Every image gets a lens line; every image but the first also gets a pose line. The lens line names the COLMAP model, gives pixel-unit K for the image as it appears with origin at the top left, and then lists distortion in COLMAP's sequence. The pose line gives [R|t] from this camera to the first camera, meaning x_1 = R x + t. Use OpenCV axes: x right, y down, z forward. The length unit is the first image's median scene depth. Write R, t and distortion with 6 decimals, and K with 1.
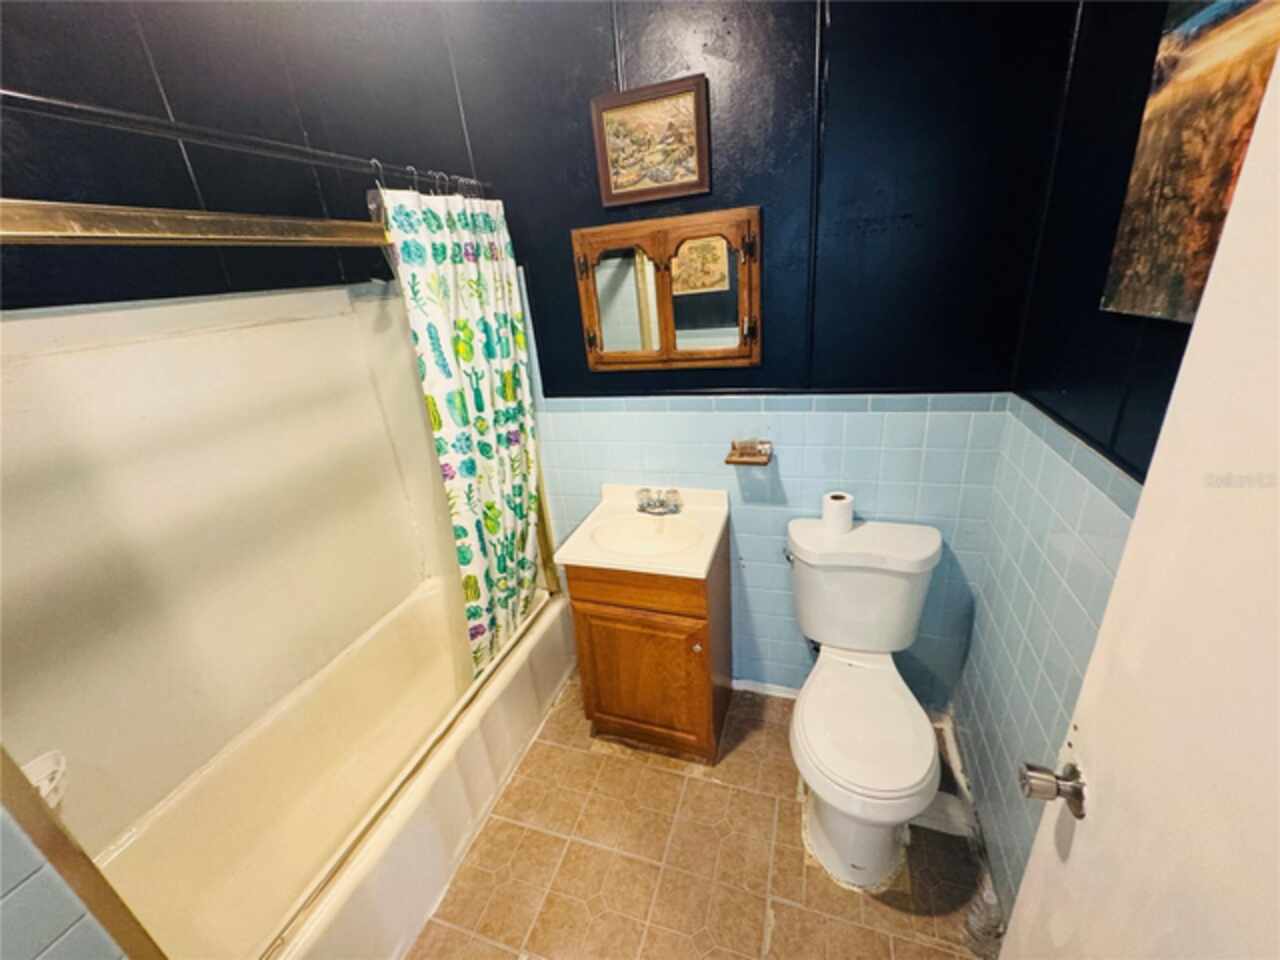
lens RADIAL K [[517.3, 0, 640.5], [0, 517.3, 479.8], [0, 0, 1]] dist [0.000880, -0.000722]
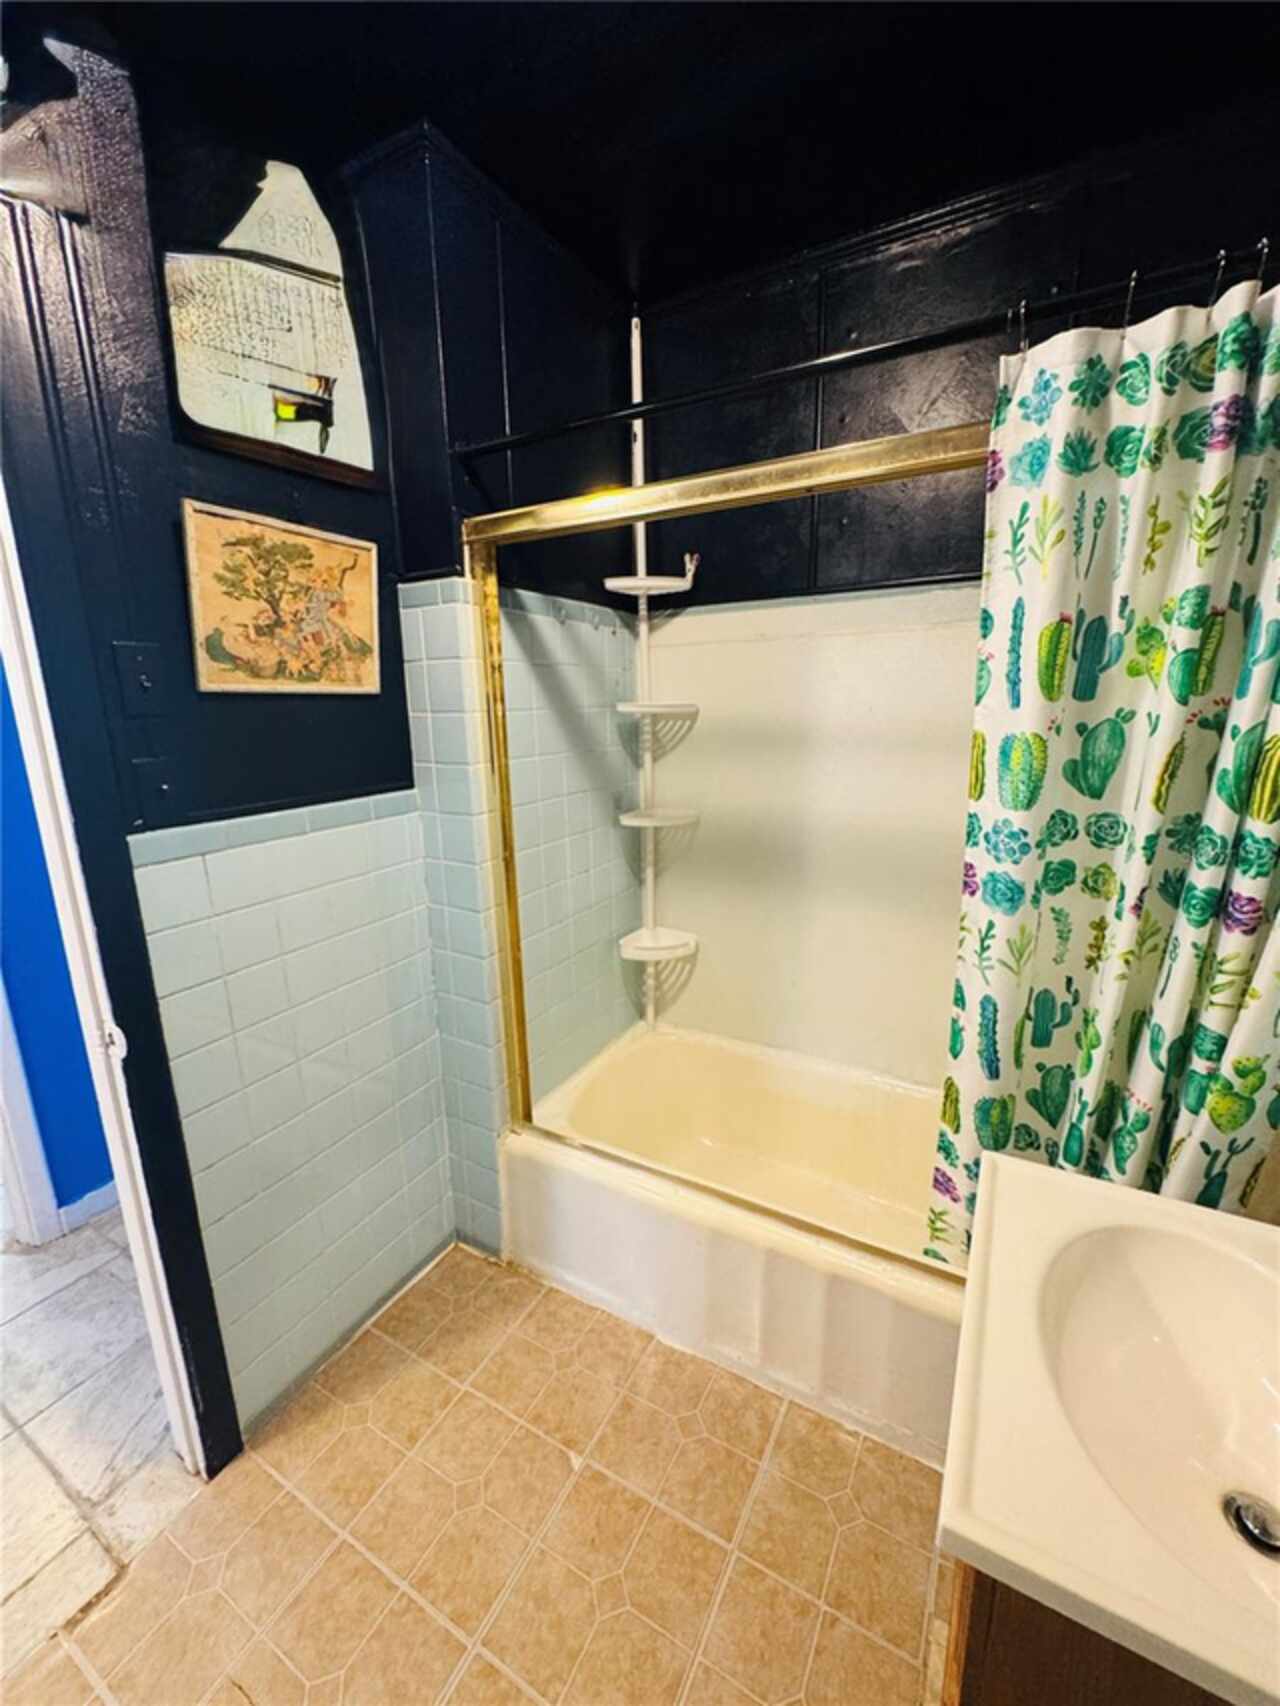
lens RADIAL K [[689.4, 0, 644.6], [0, 689.4, 851.9], [0, 0, 1]] dist [0.000880, -0.000722]
pose [[-0.175497, 0.311326, -0.933958, 0.355425], [-0.352071, 0.866095, 0.354861, -0.178409], [0.919373, 0.391096, -0.042388, 0.714963]]
